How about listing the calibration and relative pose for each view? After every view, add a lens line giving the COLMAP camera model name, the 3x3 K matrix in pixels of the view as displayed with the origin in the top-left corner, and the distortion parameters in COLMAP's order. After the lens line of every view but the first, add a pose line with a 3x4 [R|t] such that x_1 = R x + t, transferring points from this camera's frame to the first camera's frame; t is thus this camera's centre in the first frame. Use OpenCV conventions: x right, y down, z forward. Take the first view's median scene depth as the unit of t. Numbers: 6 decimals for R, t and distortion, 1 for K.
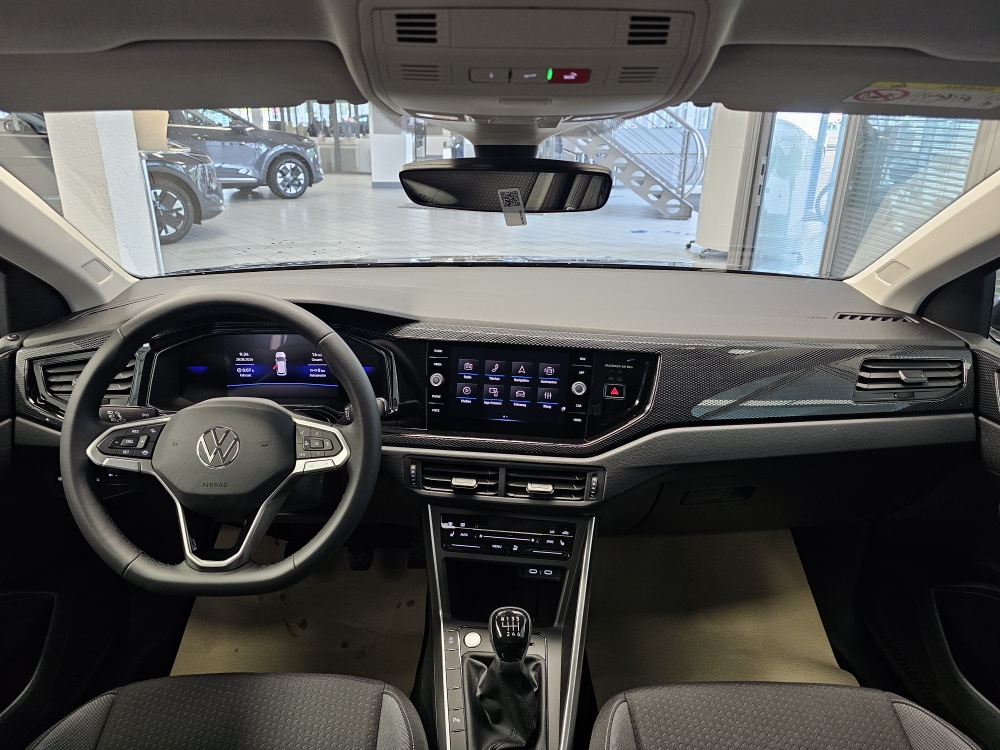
lens RADIAL K [[674.4, 0, 502.0], [0, 674.4, 367.8], [0, 0, 1]] dist [0.057267, -0.066284]
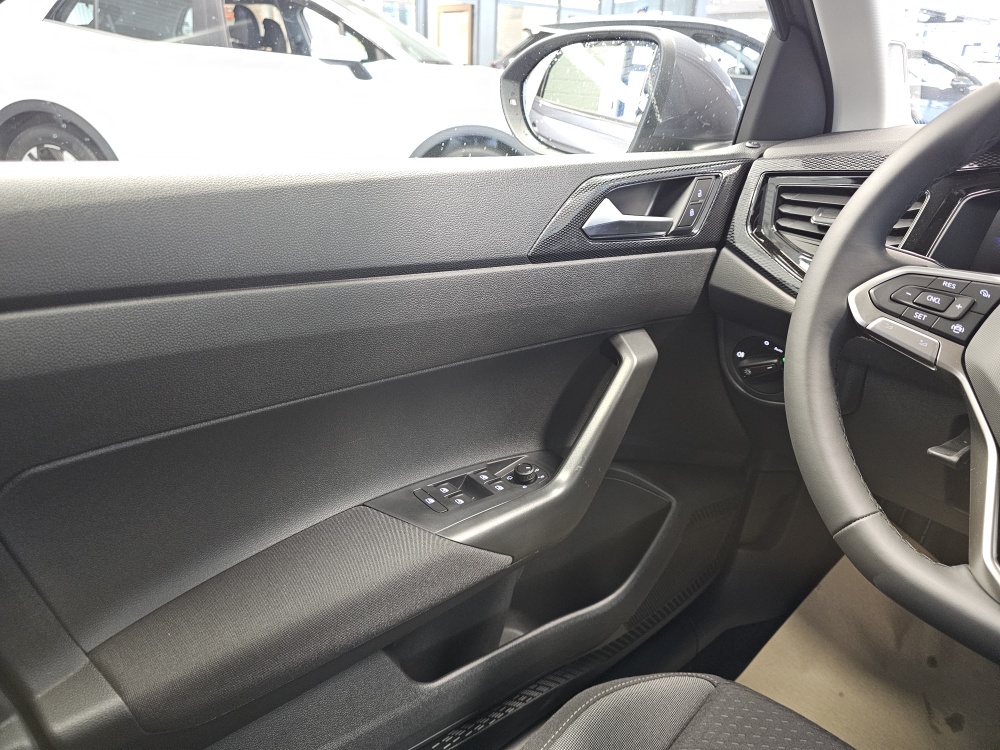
lens RADIAL K [[683.2, 0, 496.3], [0, 683.2, 369.1], [0, 0, 1]] dist [0.064005, -0.074363]
pose [[0.631872, 0.312747, -0.709173, -0.313438], [-0.291444, 0.943700, 0.156498, 0.145210], [0.718191, 0.107797, 0.687446, 0.352711]]
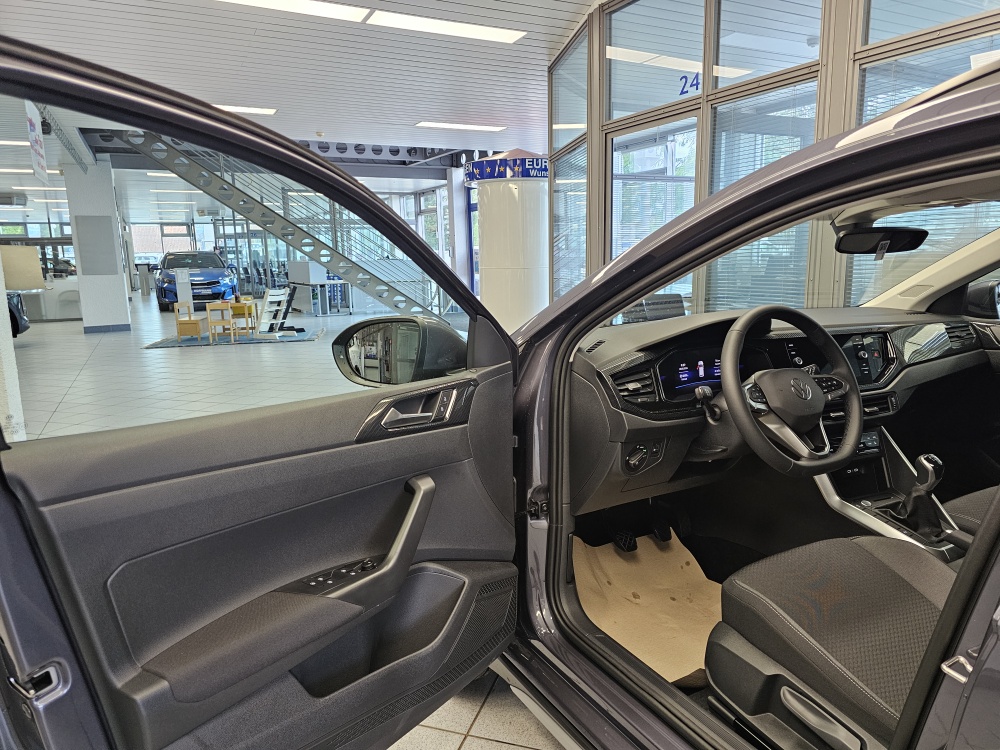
lens RADIAL K [[683.2, 0, 496.3], [0, 683.2, 369.1], [0, 0, 1]] dist [0.064005, -0.074363]
pose [[0.883996, -0.110420, 0.454267, -1.584277], [0.193594, 0.970937, -0.140722, 0.135596], [-0.425526, 0.212341, 0.879681, -0.189663]]
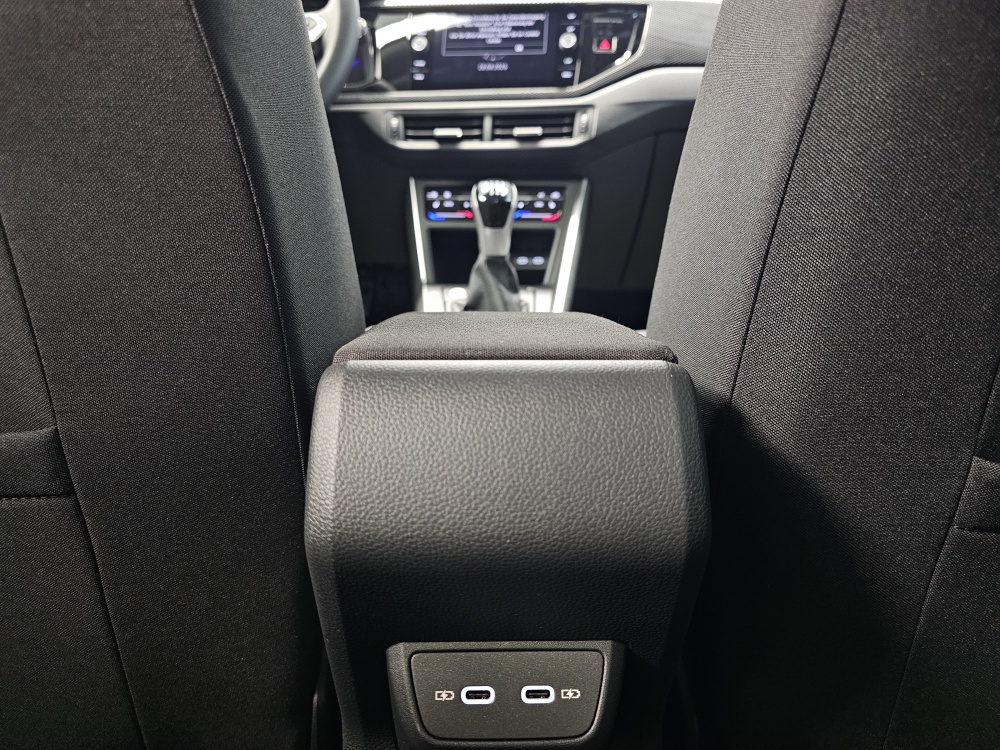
lens RADIAL K [[683.2, 0, 496.3], [0, 683.2, 369.1], [0, 0, 1]] dist [0.064005, -0.074363]
pose [[0.999957, -0.005842, -0.007136, 0.017015], [0.005029, 0.994029, -0.109002, 0.601390], [0.007730, 0.108962, 0.994016, 0.070915]]
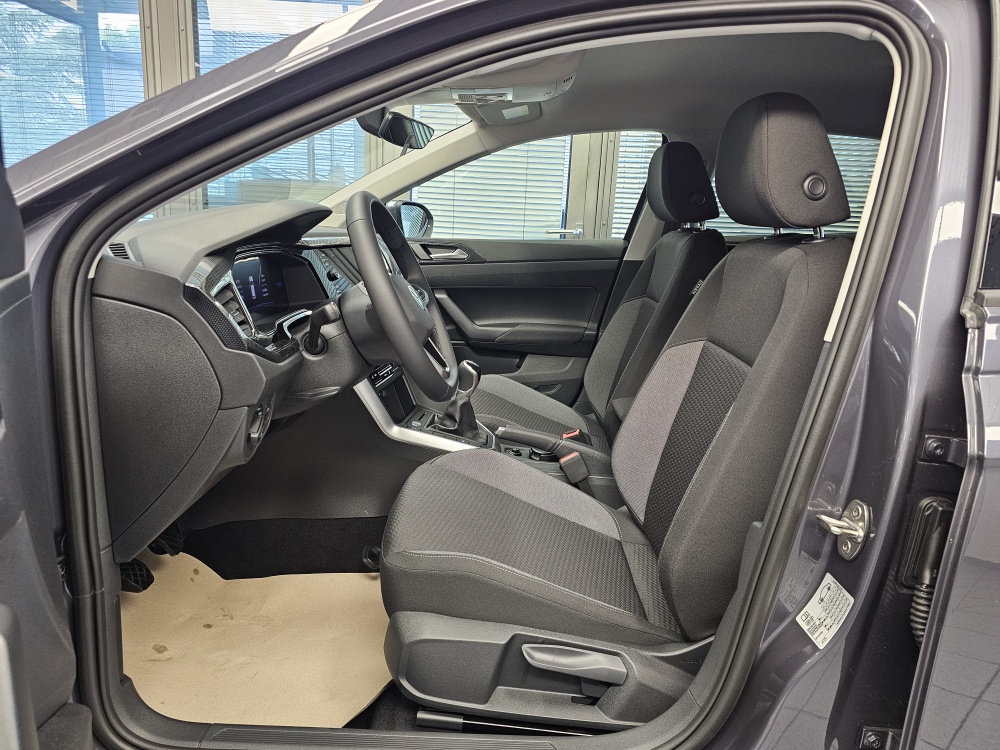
lens RADIAL K [[705.6, 0, 498.2], [0, 705.6, 381.0], [0, 0, 1]] dist [0.060612, -0.001599]
pose [[0.037333, -0.254297, 0.966405, -1.550948], [0.308857, 0.922666, 0.230856, -0.006022], [-0.950375, 0.289863, 0.112988, 0.605004]]
